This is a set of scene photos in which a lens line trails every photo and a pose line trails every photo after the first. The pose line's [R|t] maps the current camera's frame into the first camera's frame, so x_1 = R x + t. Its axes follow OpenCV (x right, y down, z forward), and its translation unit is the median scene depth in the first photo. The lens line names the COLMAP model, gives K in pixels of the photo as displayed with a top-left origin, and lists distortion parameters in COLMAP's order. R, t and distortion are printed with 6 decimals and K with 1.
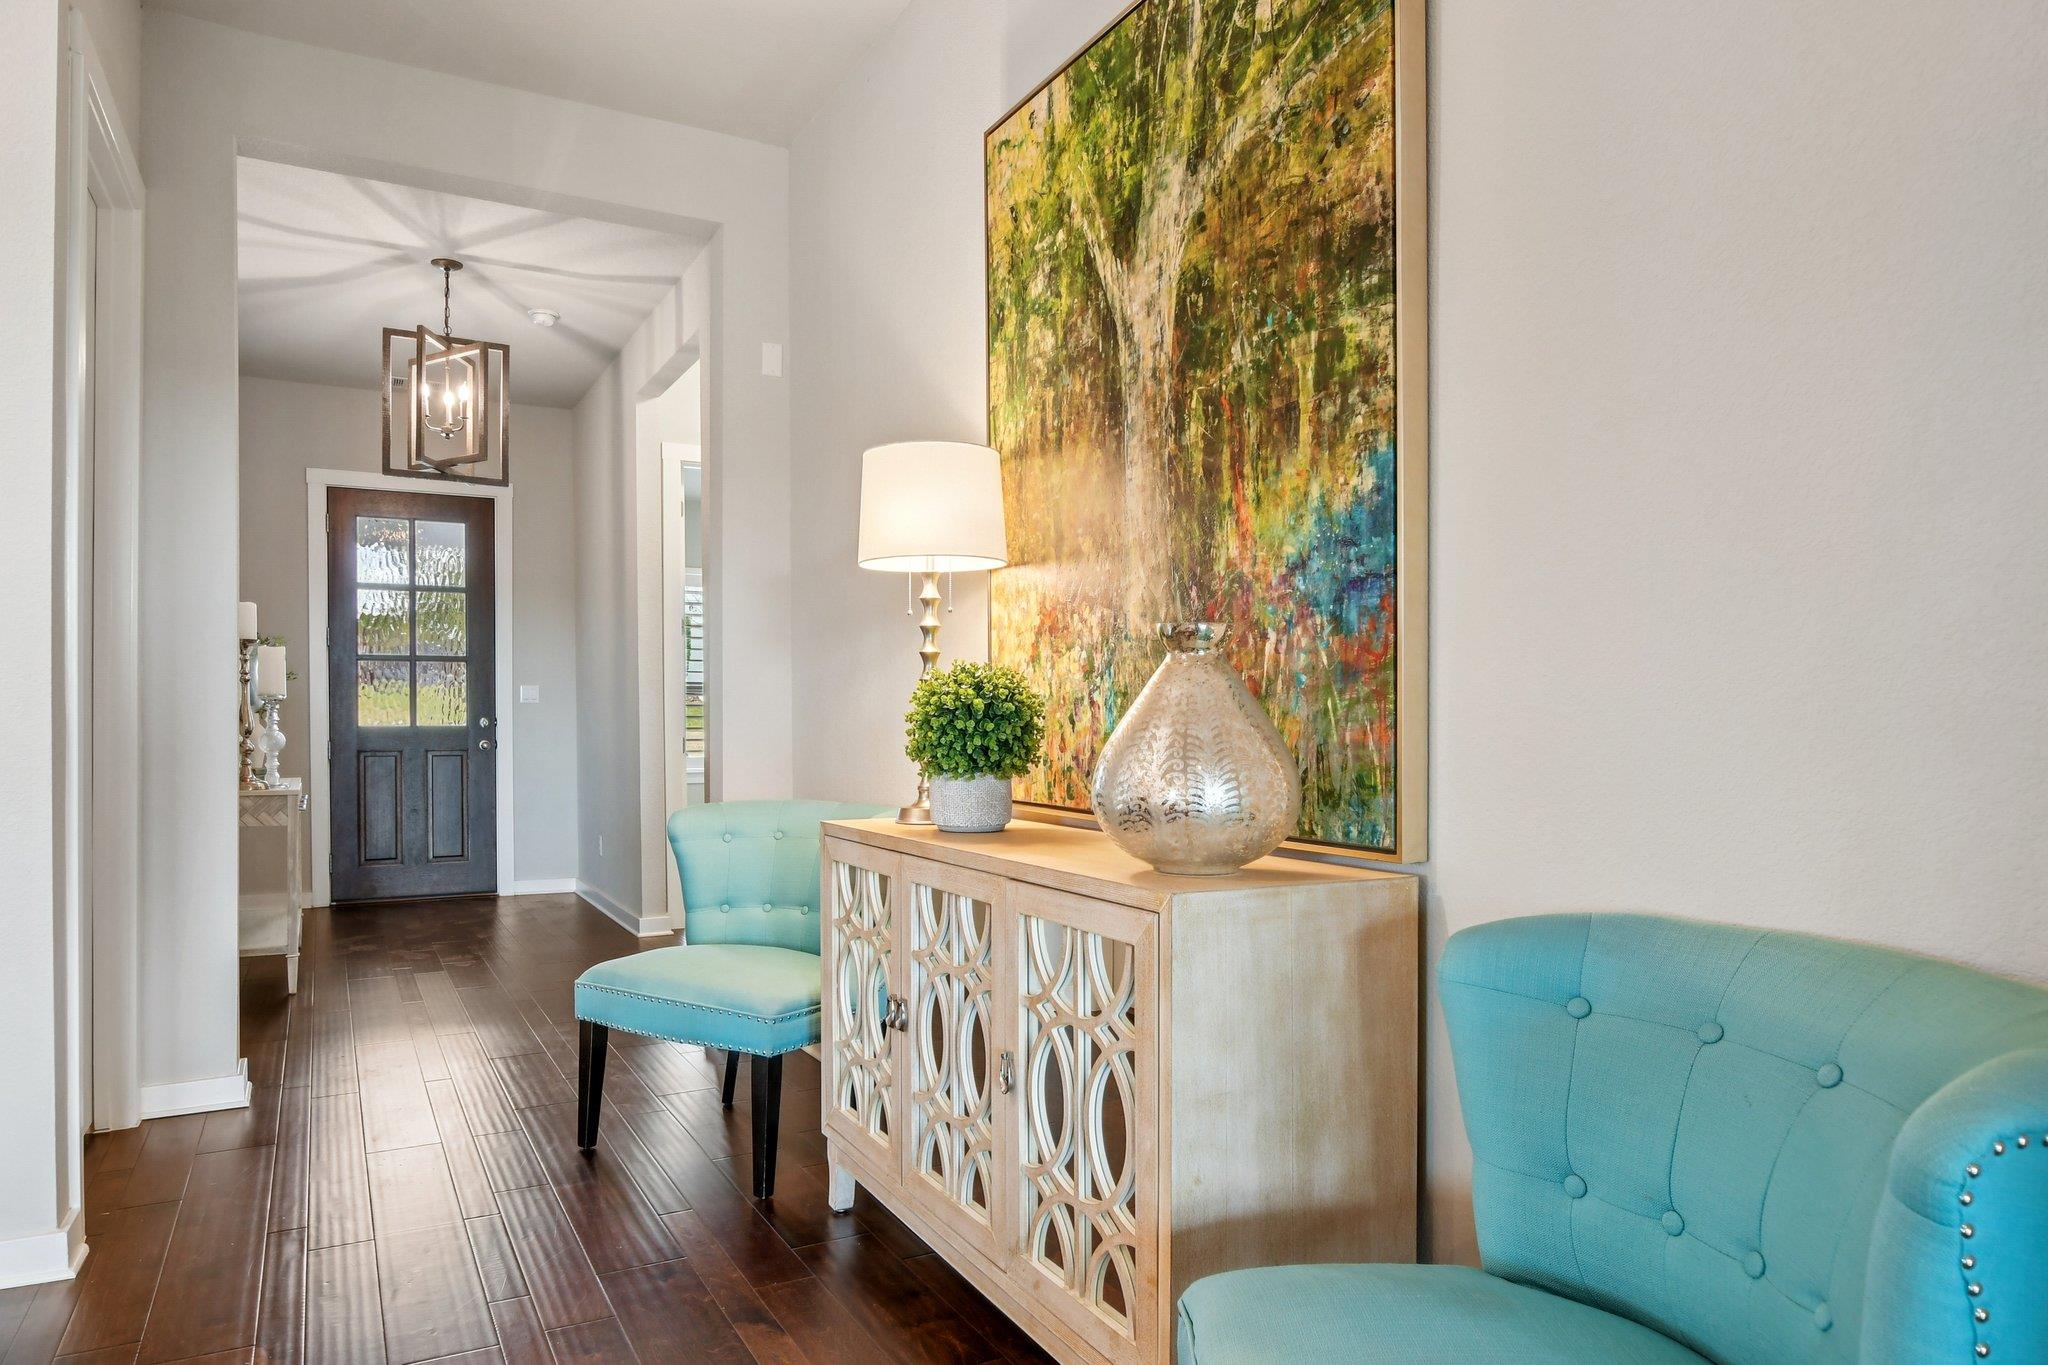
lens RADIAL K [[1291.4, 0, 1022.7], [0, 1291.4, 686.5], [0, 0, 1]] dist [-0.000636, 0.000055]
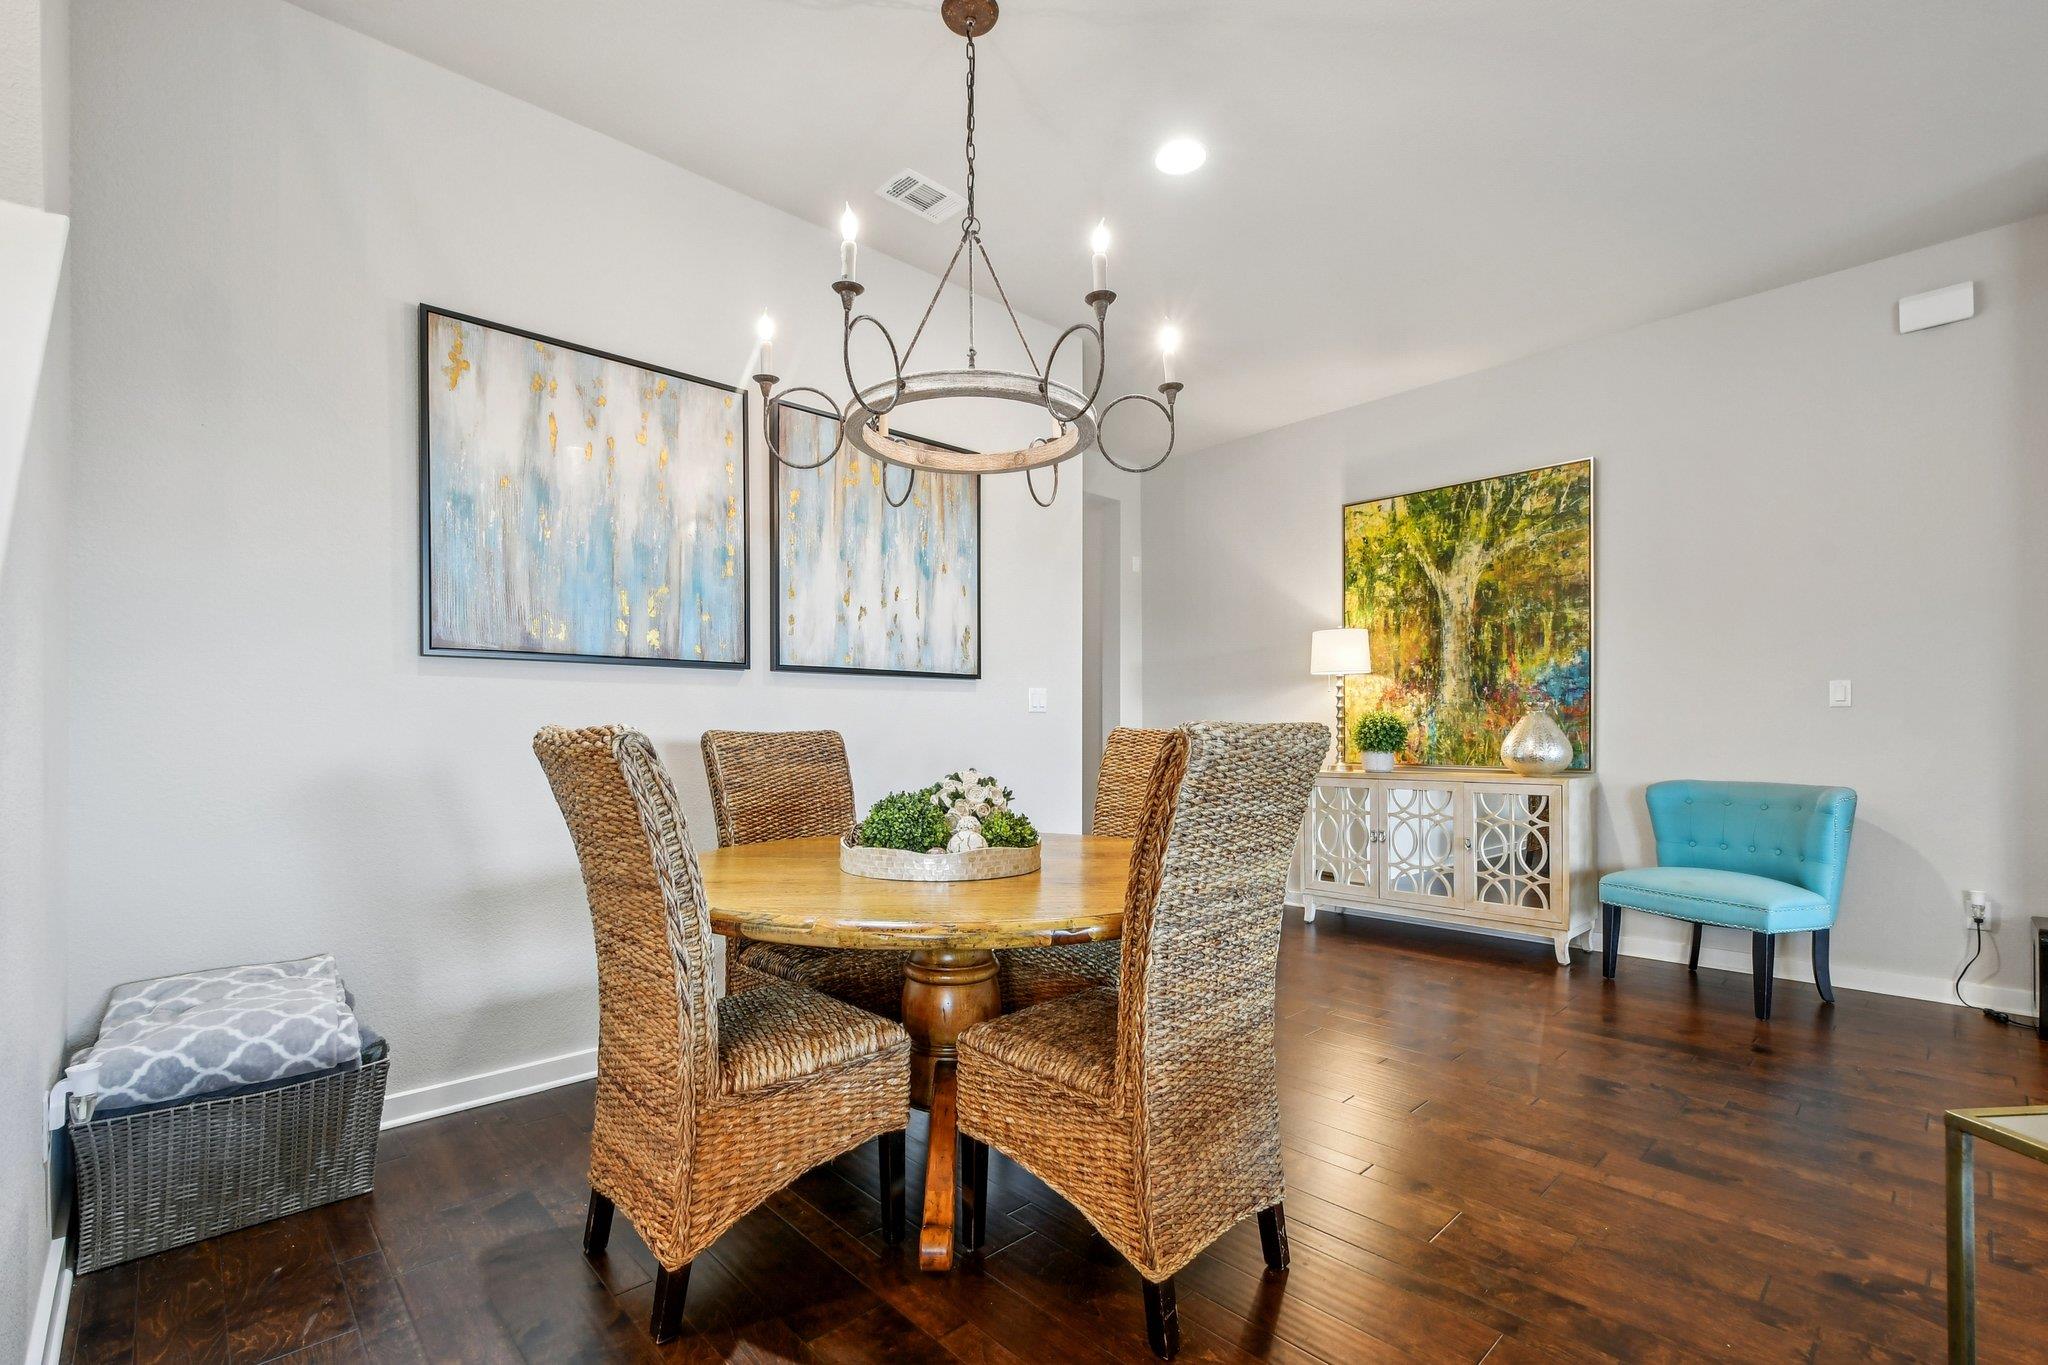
lens RADIAL K [[910.3, 0, 1025.5], [0, 910.3, 701.8], [0, 0, 1]] dist [0.003151, -0.000907]
pose [[0.964323, 0.004165, 0.264694, -1.477529], [-0.001352, 0.999941, -0.010808, -0.018766], [-0.264723, 0.010065, 0.964272, -0.770060]]
